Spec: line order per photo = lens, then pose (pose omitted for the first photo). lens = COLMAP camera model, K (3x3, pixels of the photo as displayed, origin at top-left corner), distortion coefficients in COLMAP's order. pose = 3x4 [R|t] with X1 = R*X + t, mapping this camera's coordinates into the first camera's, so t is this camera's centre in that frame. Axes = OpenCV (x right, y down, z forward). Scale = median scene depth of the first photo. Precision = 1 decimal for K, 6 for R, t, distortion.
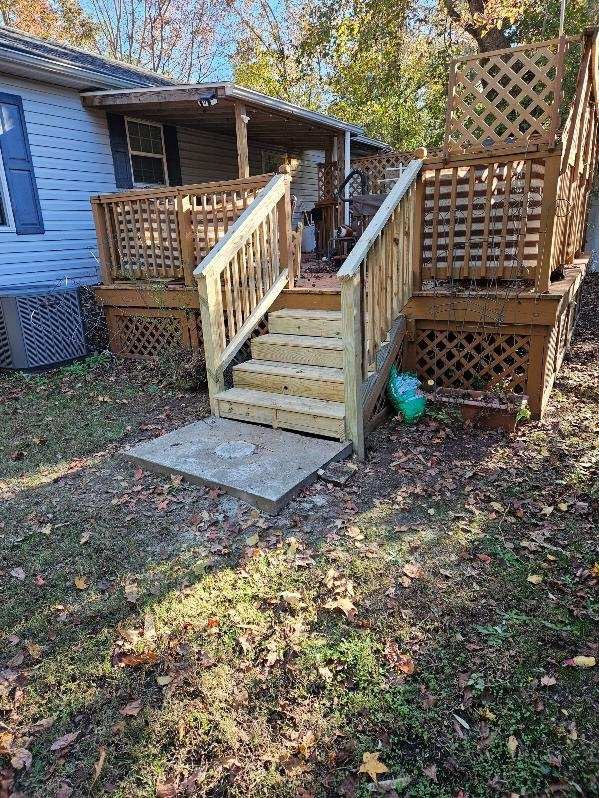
lens RADIAL K [[530.5, 0, 322.1], [0, 530.5, 397.9], [0, 0, 1]] dist [0.087815, -0.065020]
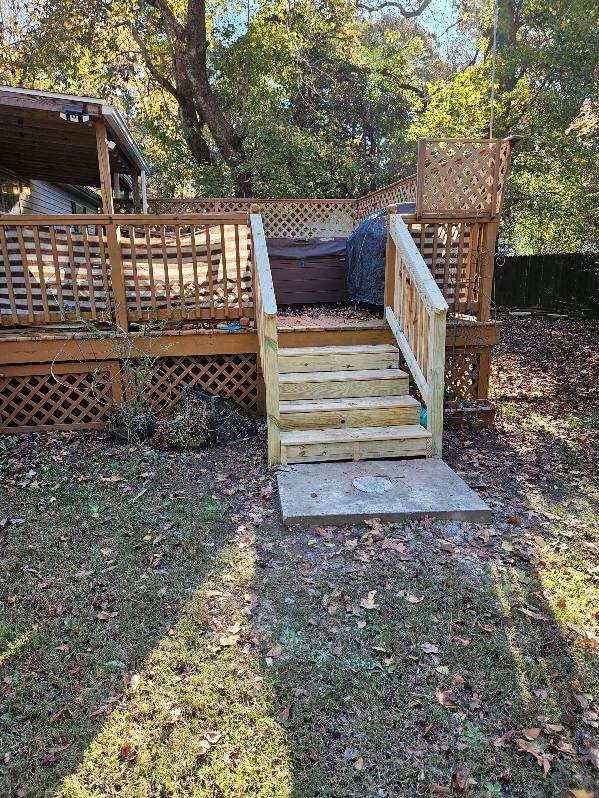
lens RADIAL K [[530.5, 0, 322.1], [0, 530.5, 397.9], [0, 0, 1]] dist [0.087815, -0.065020]
pose [[0.769951, -0.128481, 0.625034, -0.753888], [0.171942, 0.985063, -0.009320, -0.063235], [-0.614501, 0.114646, 0.780542, 0.232425]]
